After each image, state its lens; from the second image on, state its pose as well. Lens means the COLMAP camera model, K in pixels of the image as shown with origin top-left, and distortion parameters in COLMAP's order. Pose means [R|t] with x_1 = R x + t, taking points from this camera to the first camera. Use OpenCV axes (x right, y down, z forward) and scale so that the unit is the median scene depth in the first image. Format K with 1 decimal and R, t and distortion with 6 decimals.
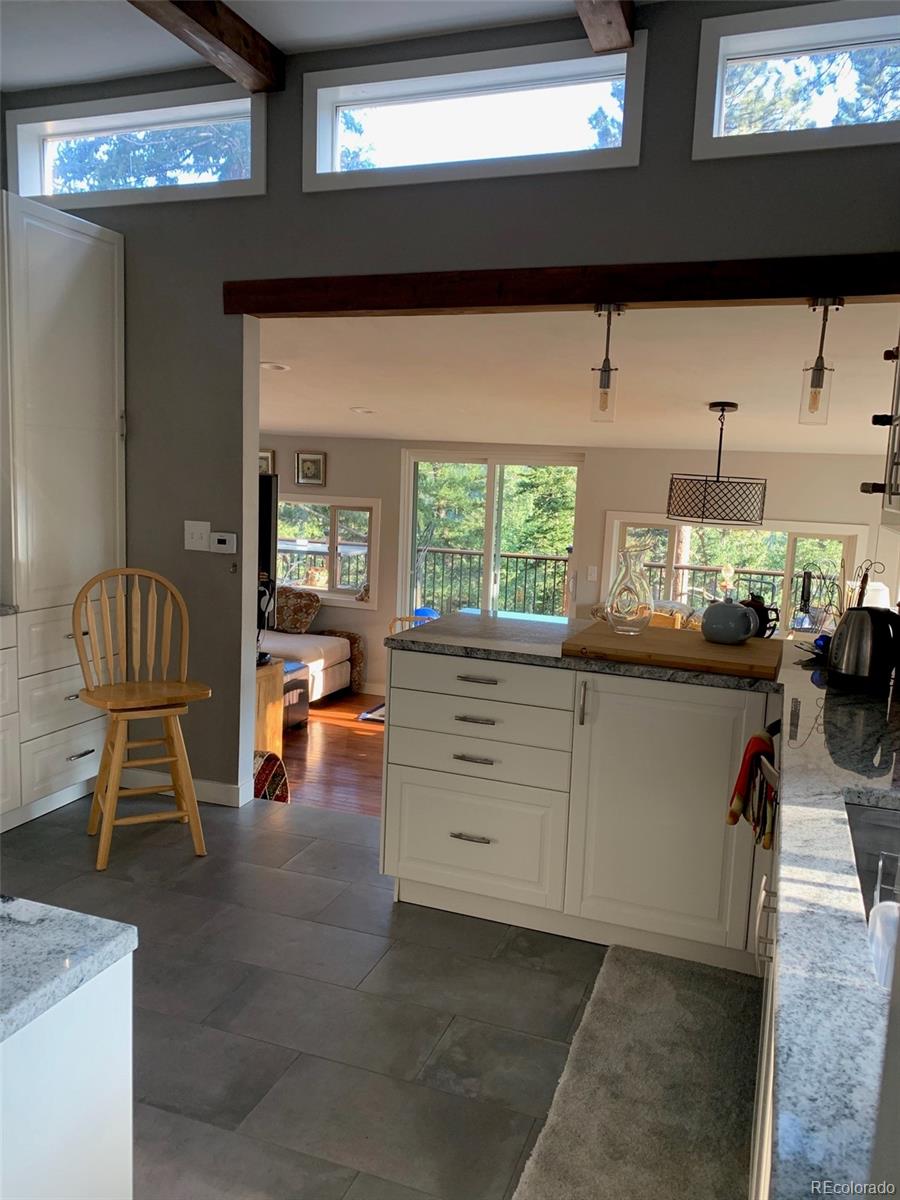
lens RADIAL K [[905.5, 0, 454.8], [0, 905.5, 590.3], [0, 0, 1]] dist [0.035488, -0.030579]
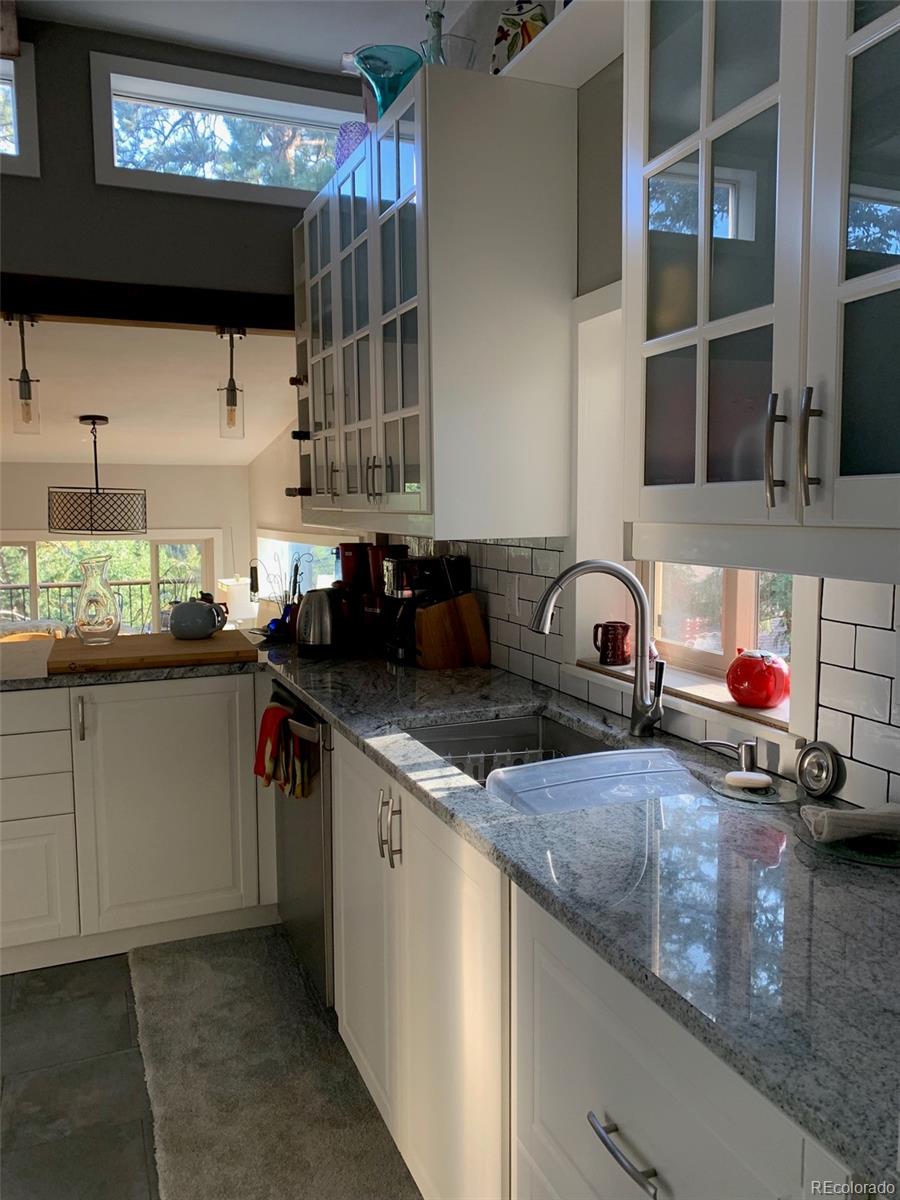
lens RADIAL K [[905.5, 0, 444.9], [0, 905.5, 589.6], [0, 0, 1]] dist [0.035488, -0.030579]
pose [[0.736045, -0.111868, 0.667625, -0.210237], [0.121667, 0.992052, 0.032094, 0.001757], [-0.665909, 0.057605, 0.743806, -0.010455]]
